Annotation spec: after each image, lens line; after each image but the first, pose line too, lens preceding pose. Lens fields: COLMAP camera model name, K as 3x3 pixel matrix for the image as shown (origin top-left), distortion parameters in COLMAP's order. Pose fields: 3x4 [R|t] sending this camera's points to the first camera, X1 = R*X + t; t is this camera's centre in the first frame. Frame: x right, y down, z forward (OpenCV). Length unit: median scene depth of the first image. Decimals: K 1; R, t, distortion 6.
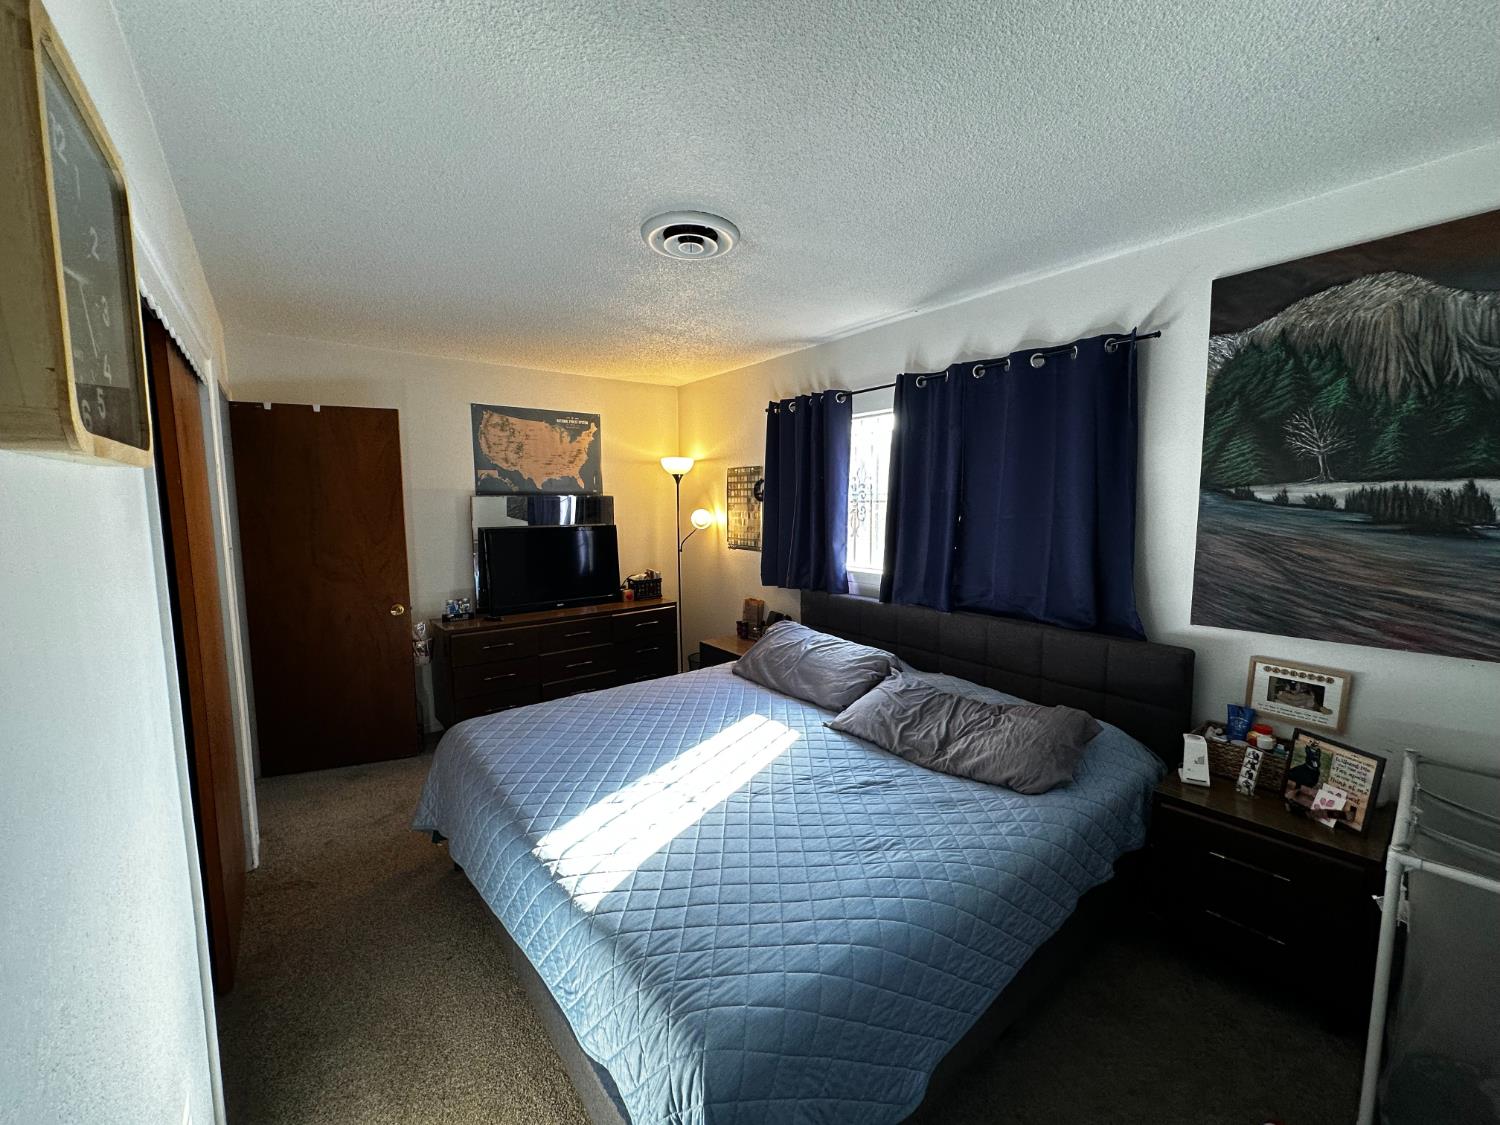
lens RADIAL K [[593.4, 0, 750.0], [0, 593.4, 562.5], [0, 0, 1]] dist [-0.000561, -0.000013]
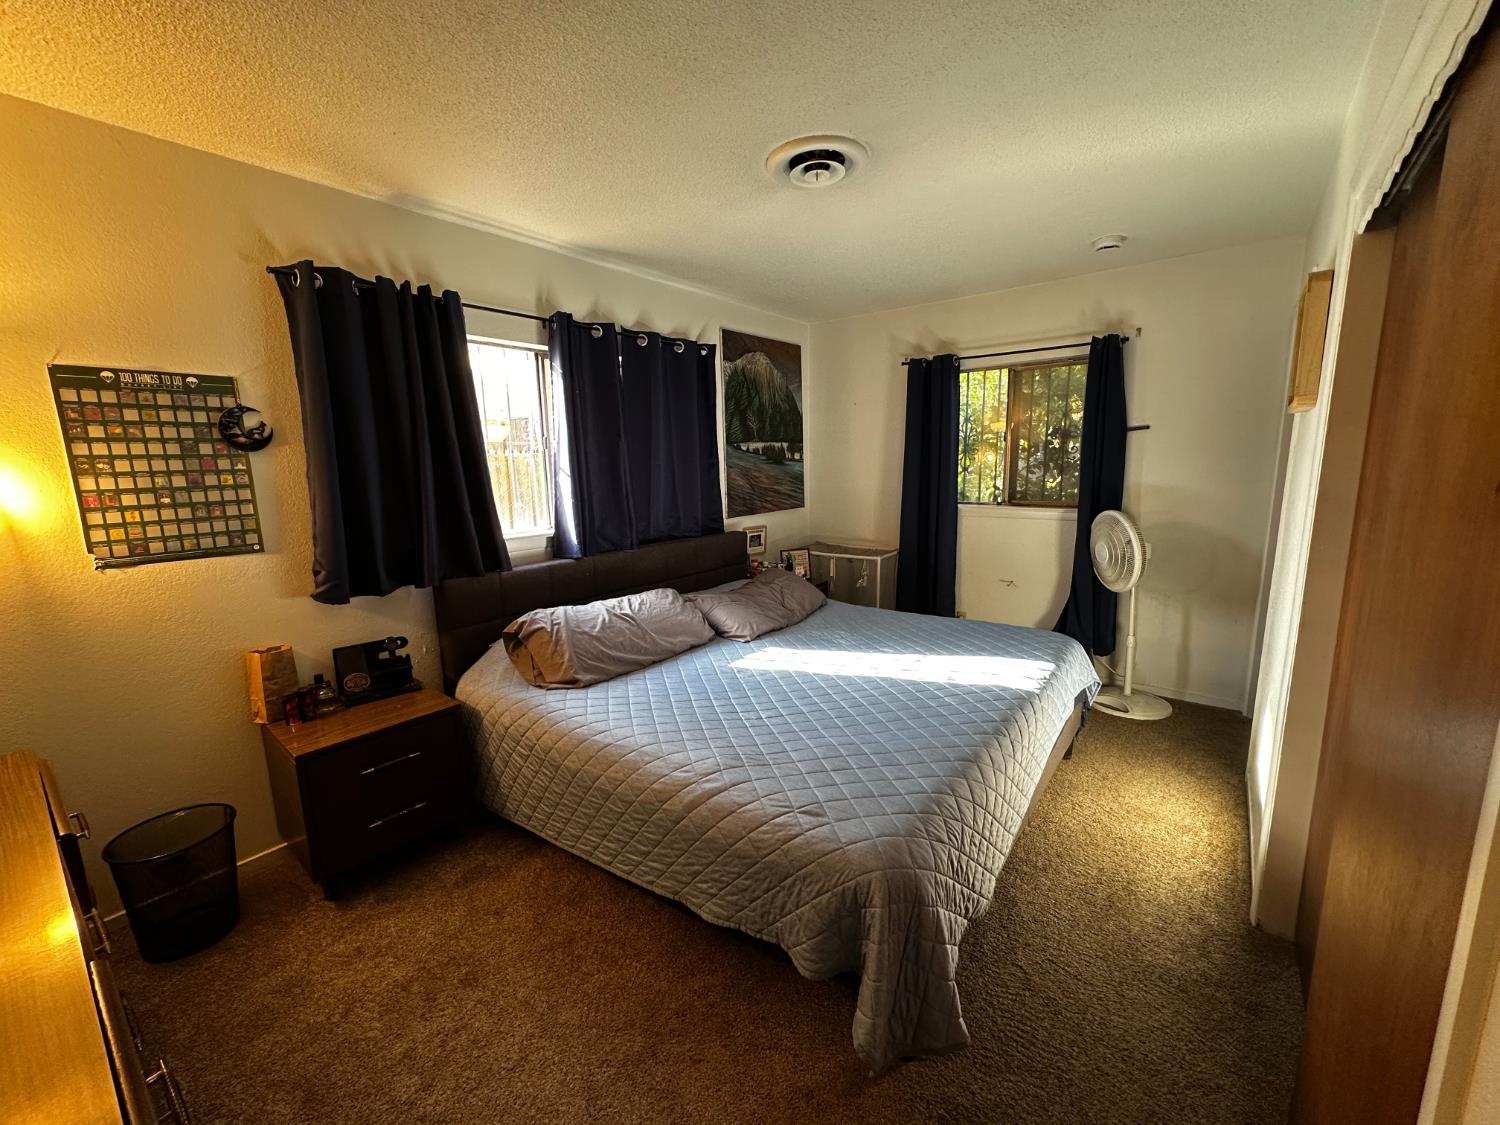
lens RADIAL K [[609.2, 0, 750.0], [0, 609.2, 562.5], [0, 0, 1]] dist [0.000267, 0.000099]
pose [[-0.237784, -0.151897, 0.959368, -0.829521], [0.123788, 0.974904, 0.185038, -0.078406], [-0.963398, 0.162757, -0.213014, 1.030604]]
